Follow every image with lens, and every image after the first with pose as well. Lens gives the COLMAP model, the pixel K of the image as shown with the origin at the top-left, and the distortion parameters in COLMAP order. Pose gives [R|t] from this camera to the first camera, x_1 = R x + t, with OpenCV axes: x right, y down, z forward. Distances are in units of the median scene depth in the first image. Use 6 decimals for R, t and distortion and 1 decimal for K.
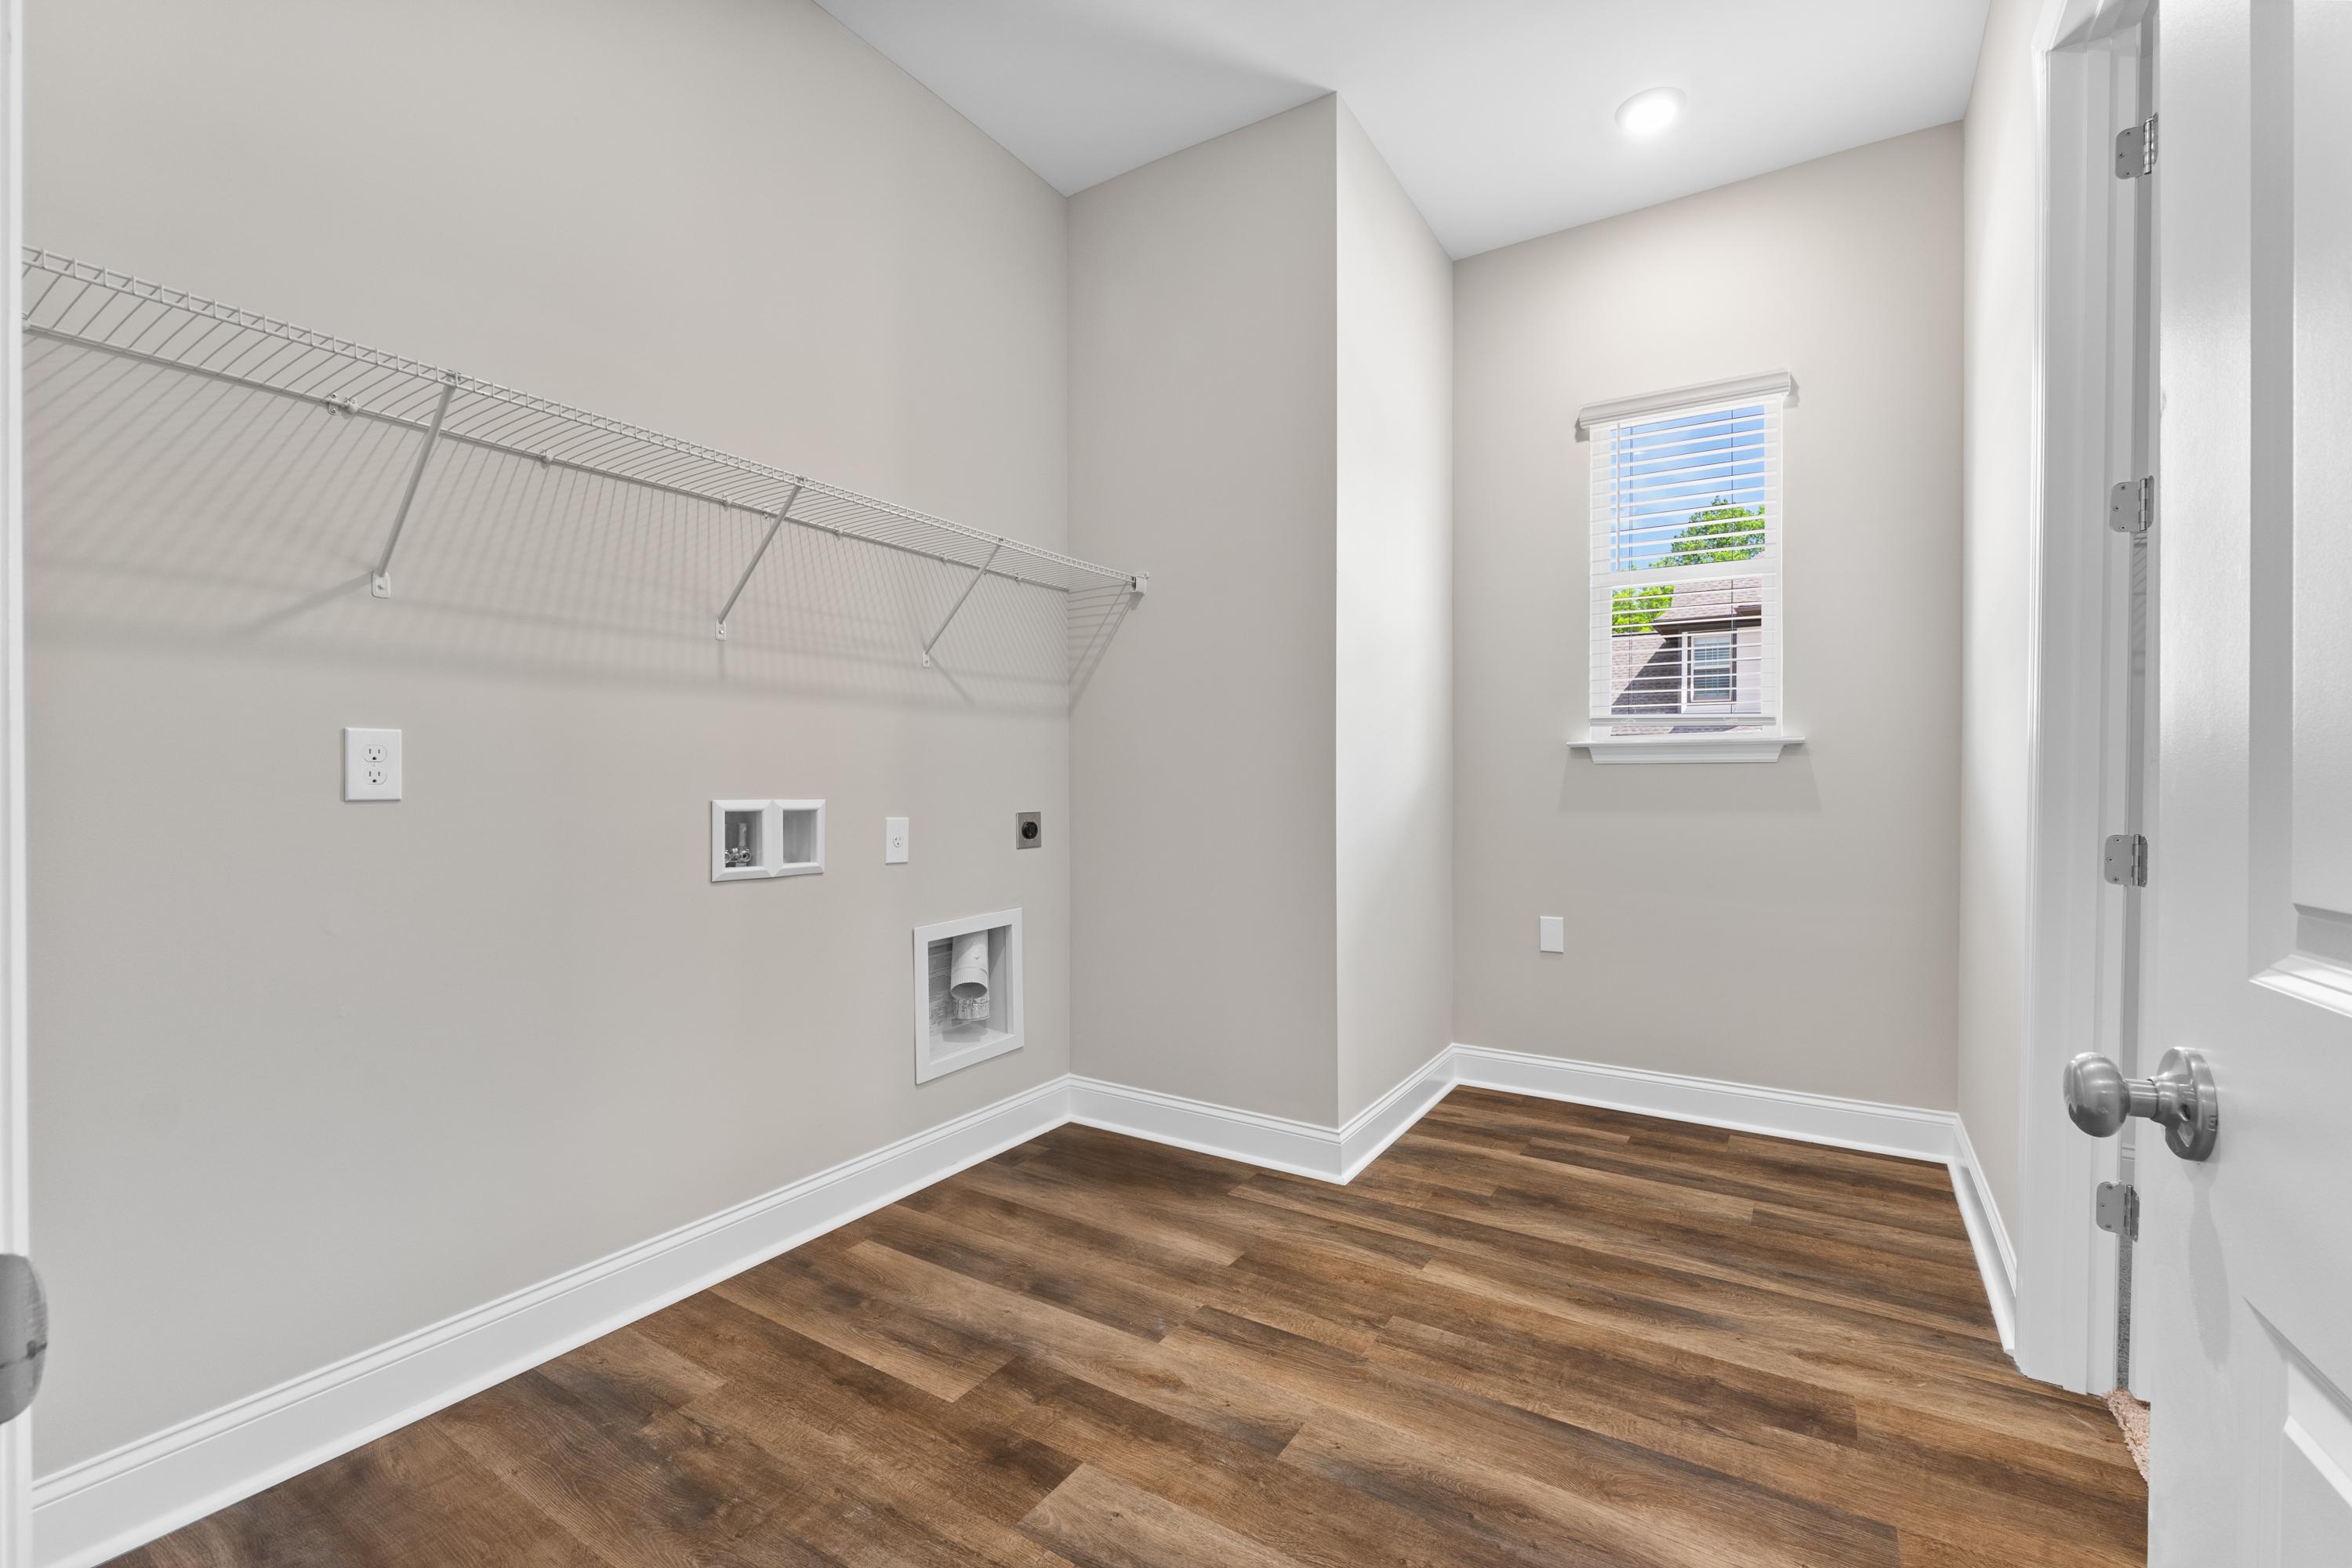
lens RADIAL K [[1013.0, 0, 1177.8], [0, 1013.0, 786.2], [0, 0, 1]] dist [-0.004578, -0.001187]
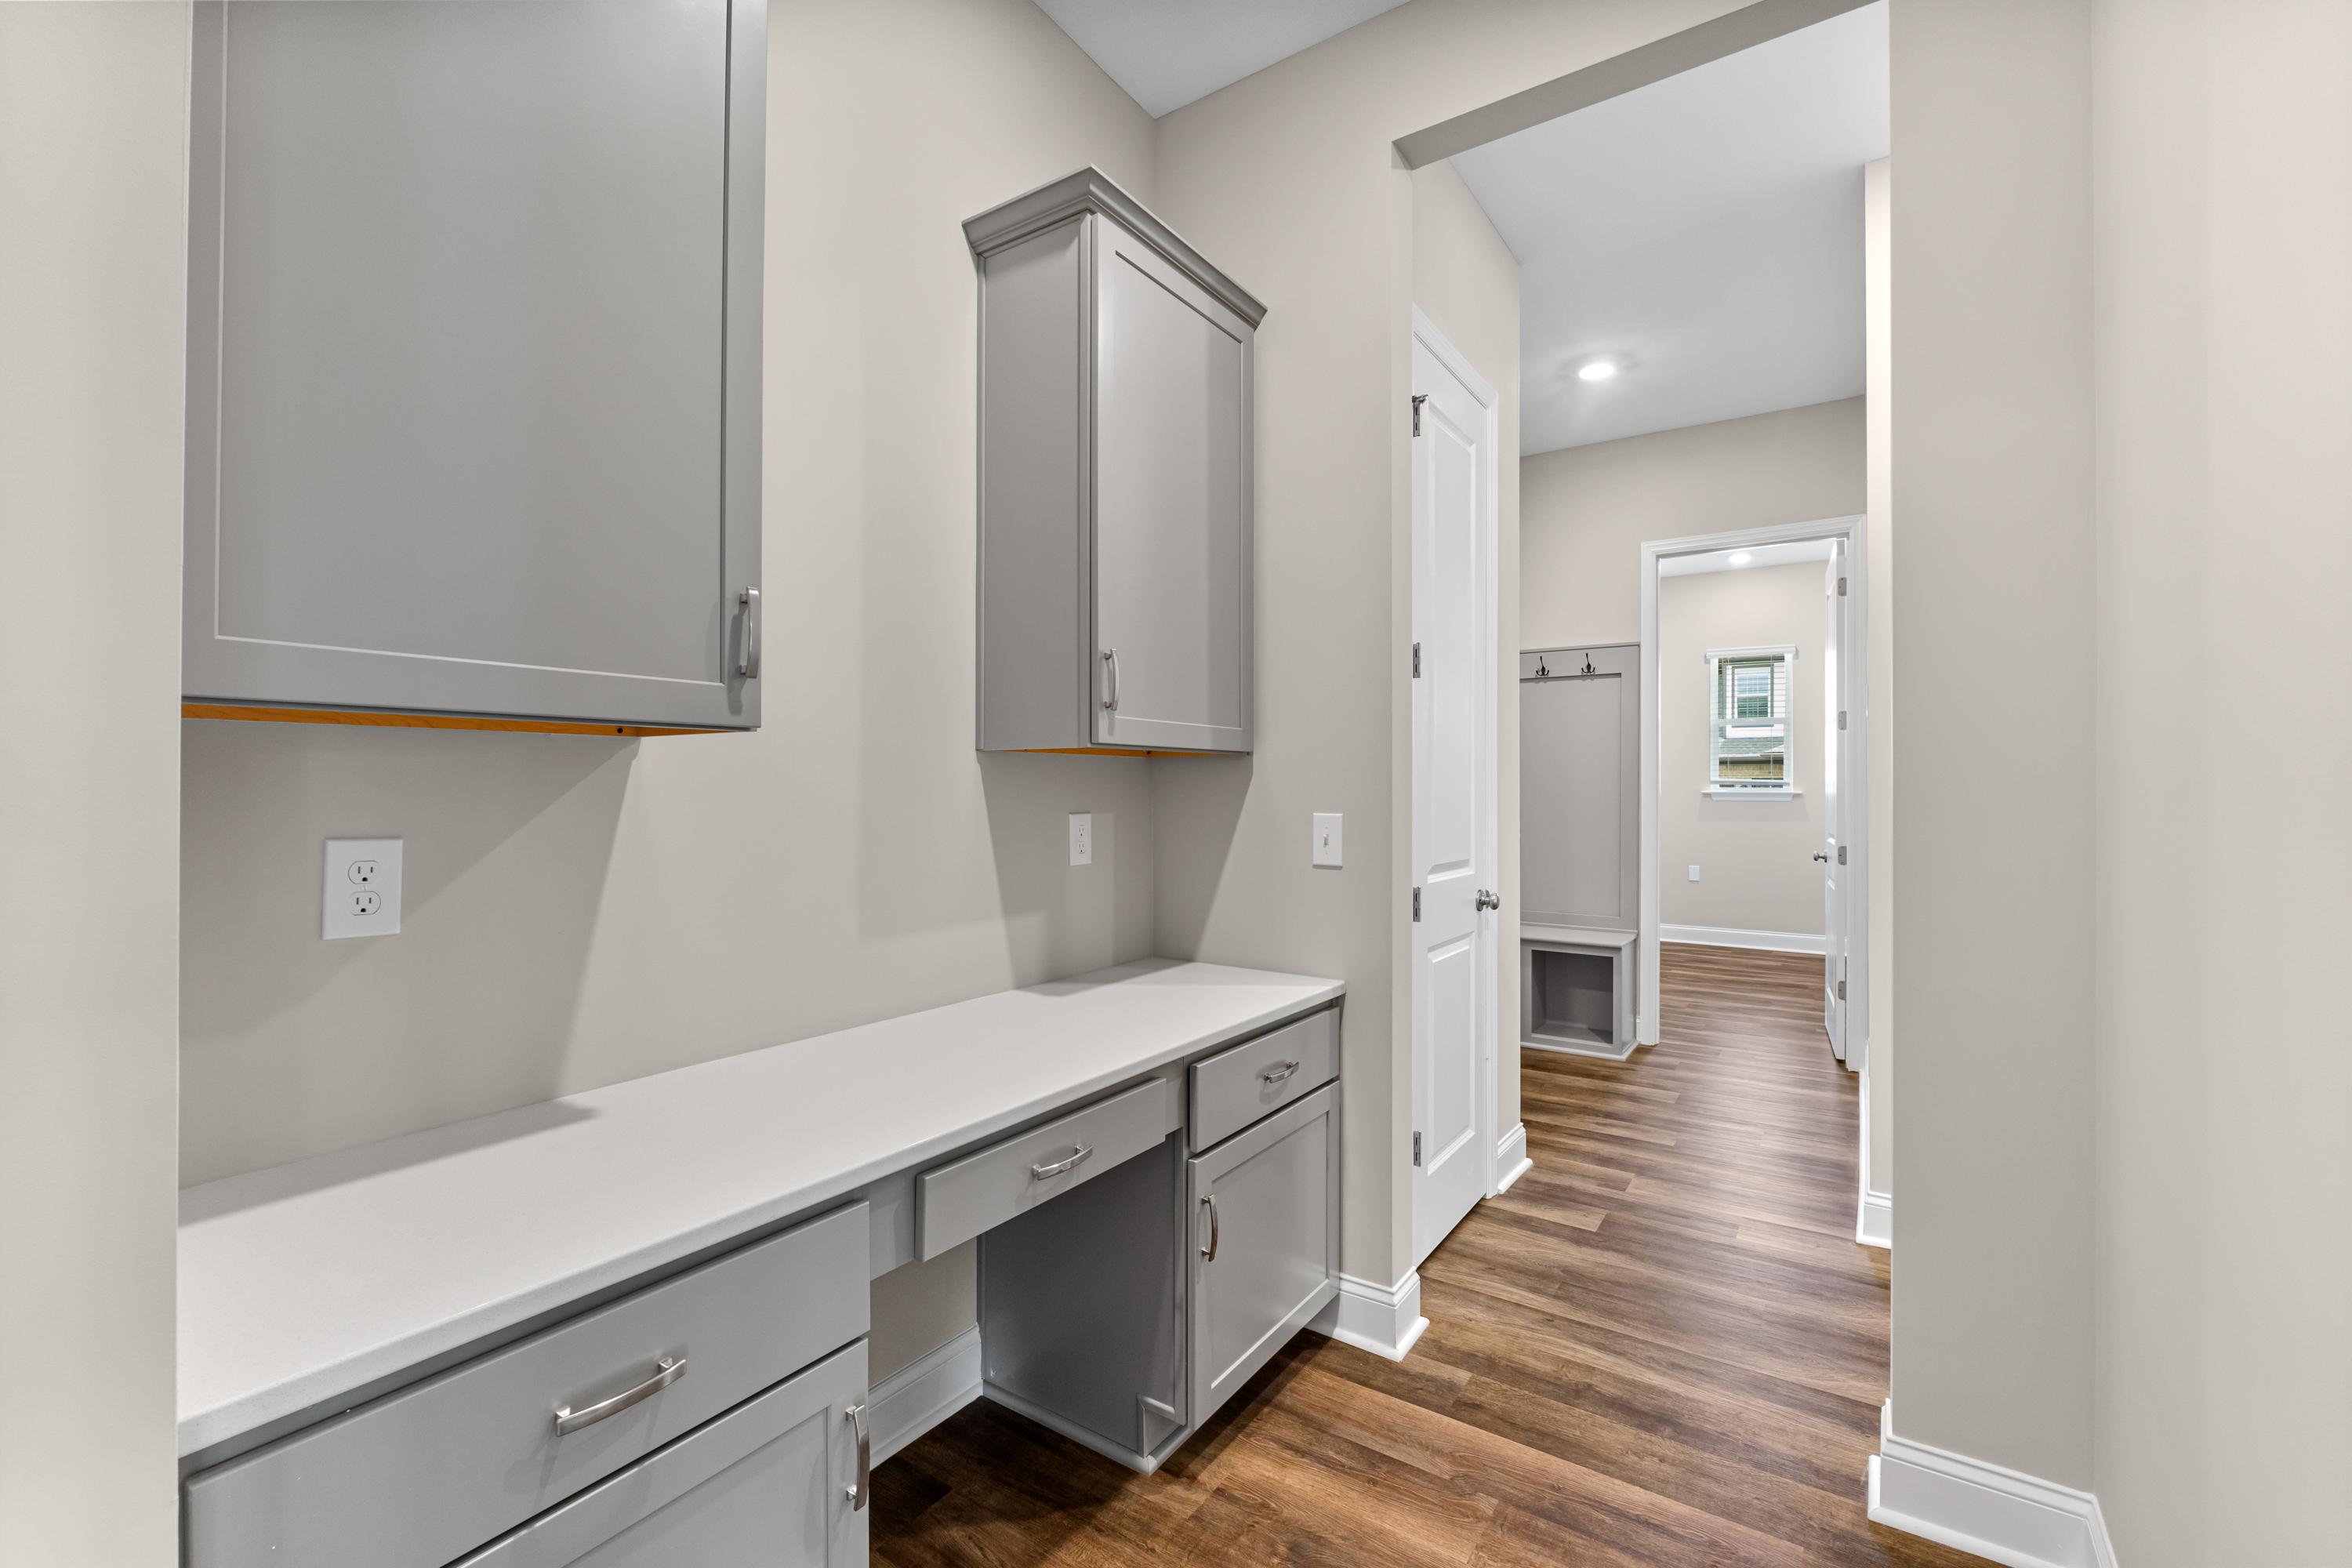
lens RADIAL K [[1013.0, 0, 1172.6], [0, 1013.0, 772.5], [0, 0, 1]] dist [-0.004578, -0.001187]
pose [[0.999472, 0.002642, -0.032396, -0.979494], [-0.003148, 0.999873, -0.015600, -0.059544], [0.032351, 0.015694, 0.999353, -1.776051]]
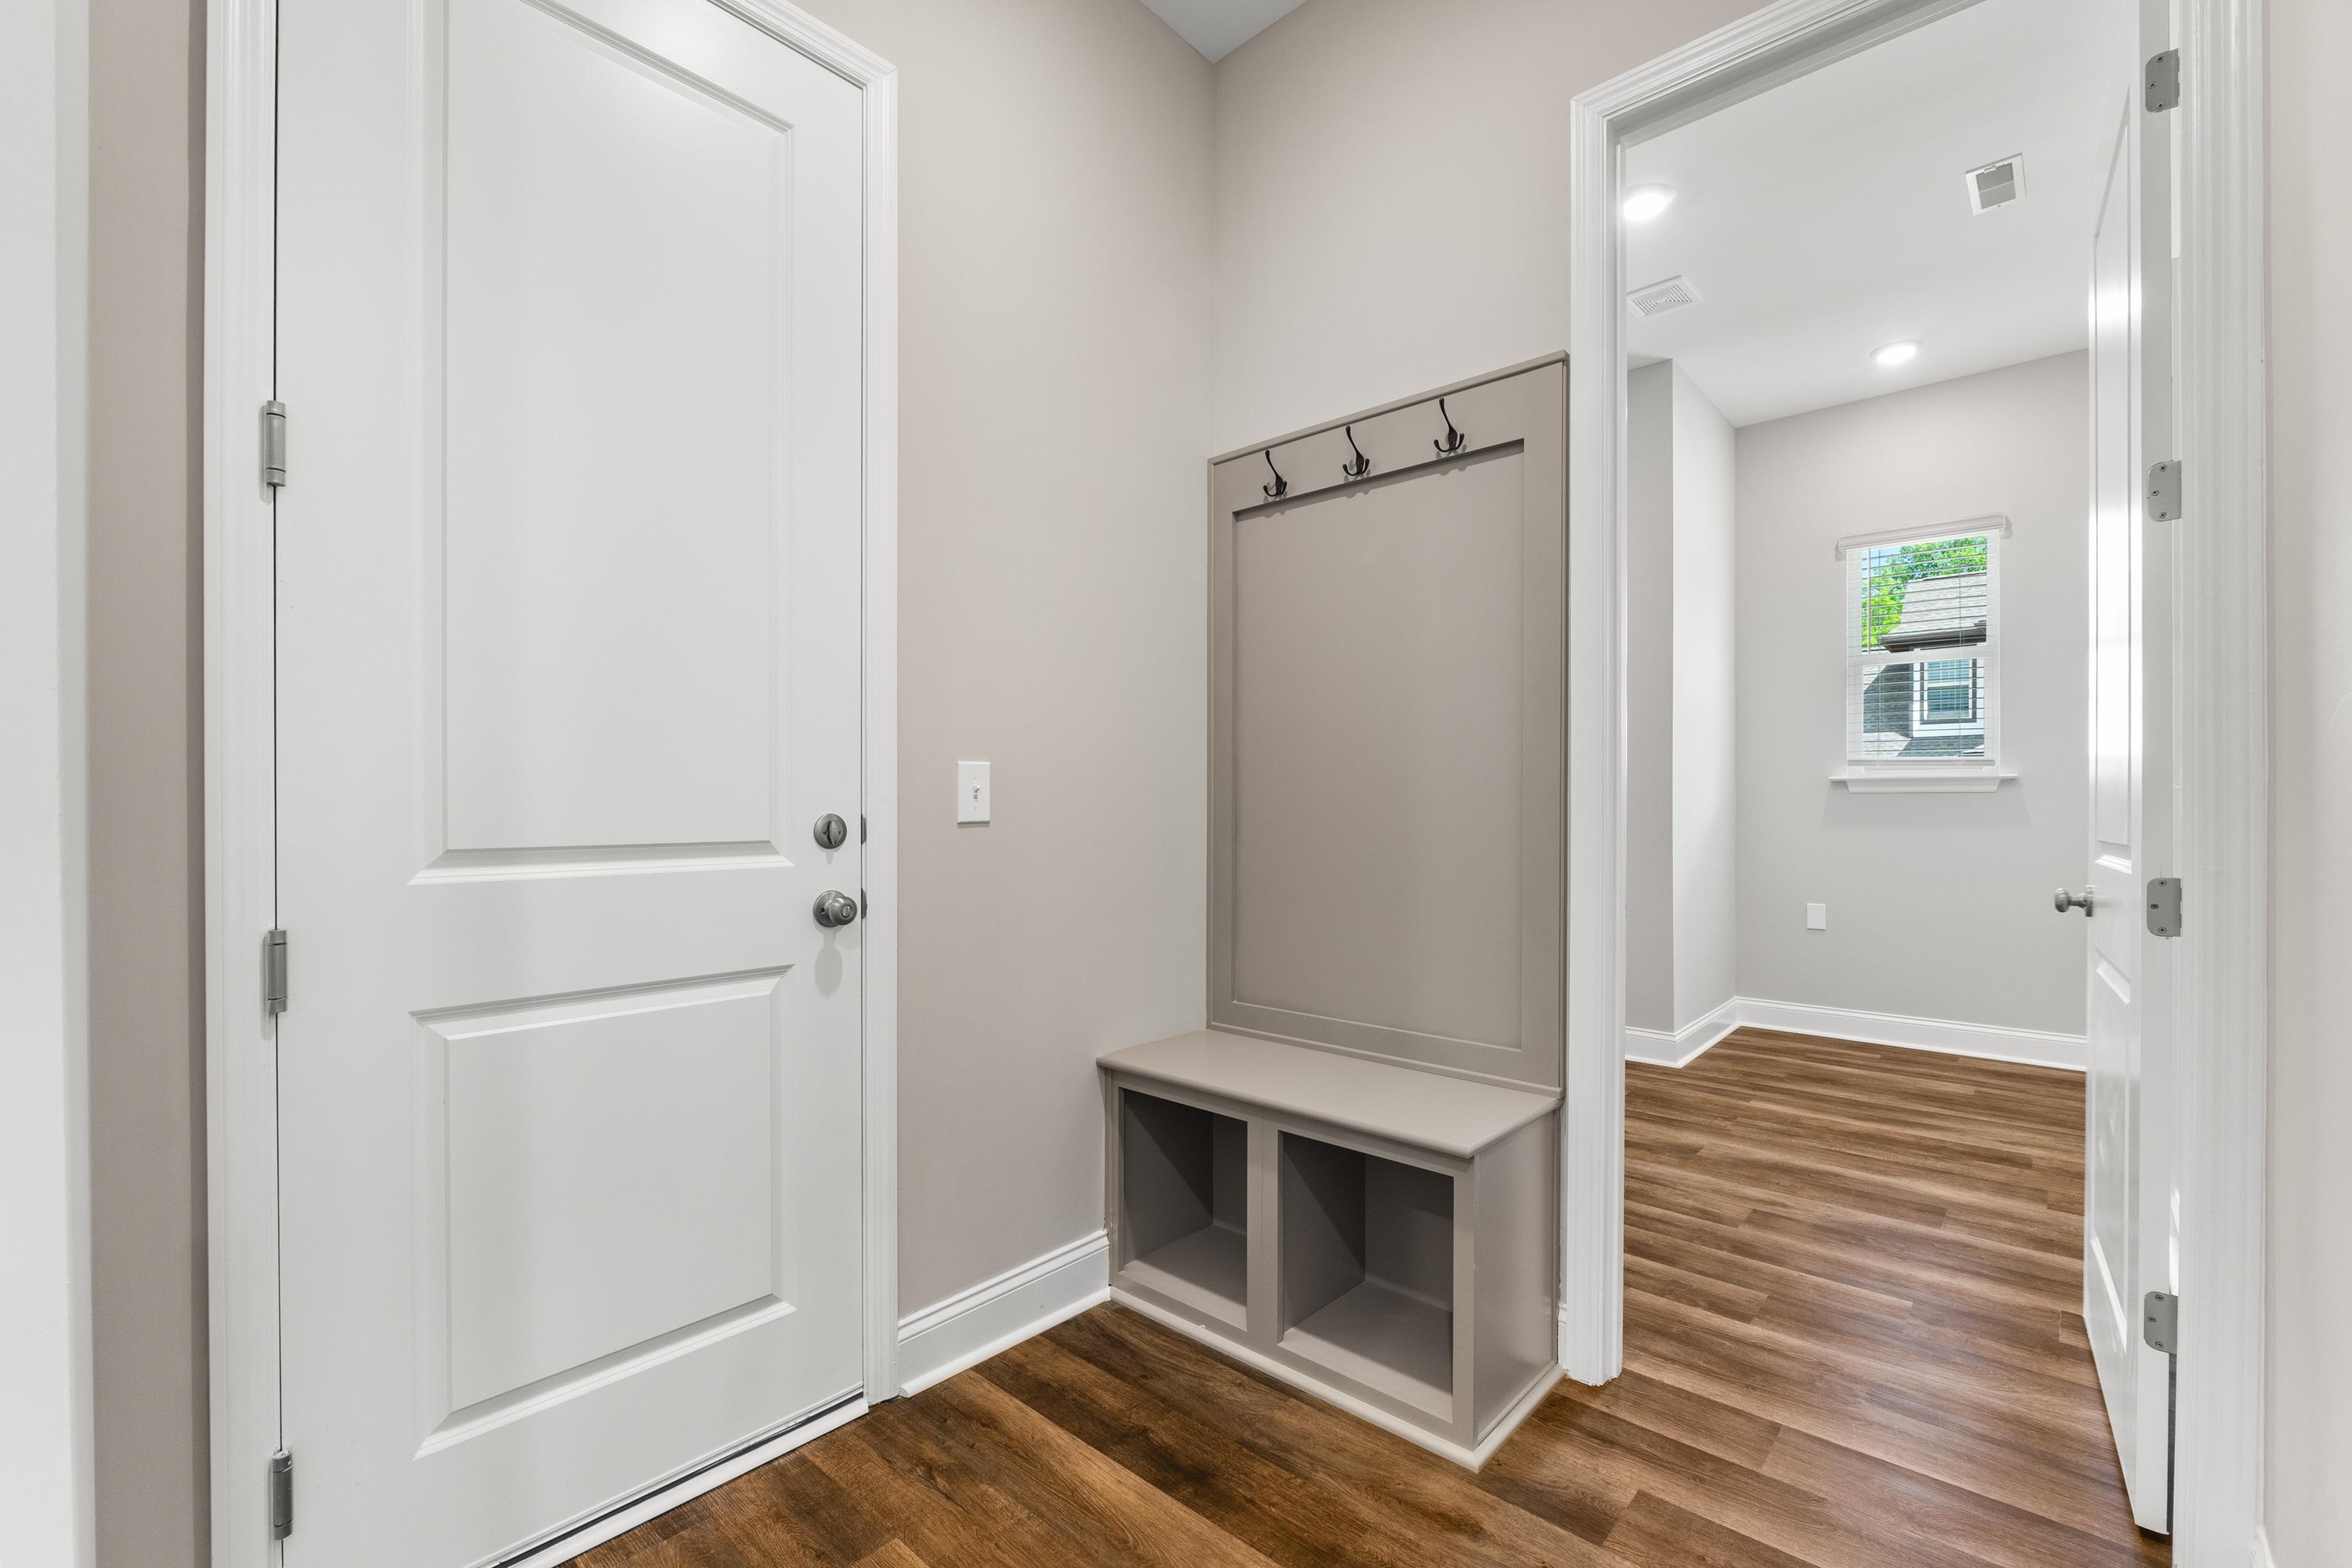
lens RADIAL K [[1013.0, 0, 1171.6], [0, 1013.0, 801.9], [0, 0, 1]] dist [-0.004578, -0.001187]
pose [[0.985433, -0.000342, -0.170066, -0.340011], [-0.000529, 0.999987, -0.005075, -0.003389], [0.170065, 0.005091, 0.985420, -0.659347]]
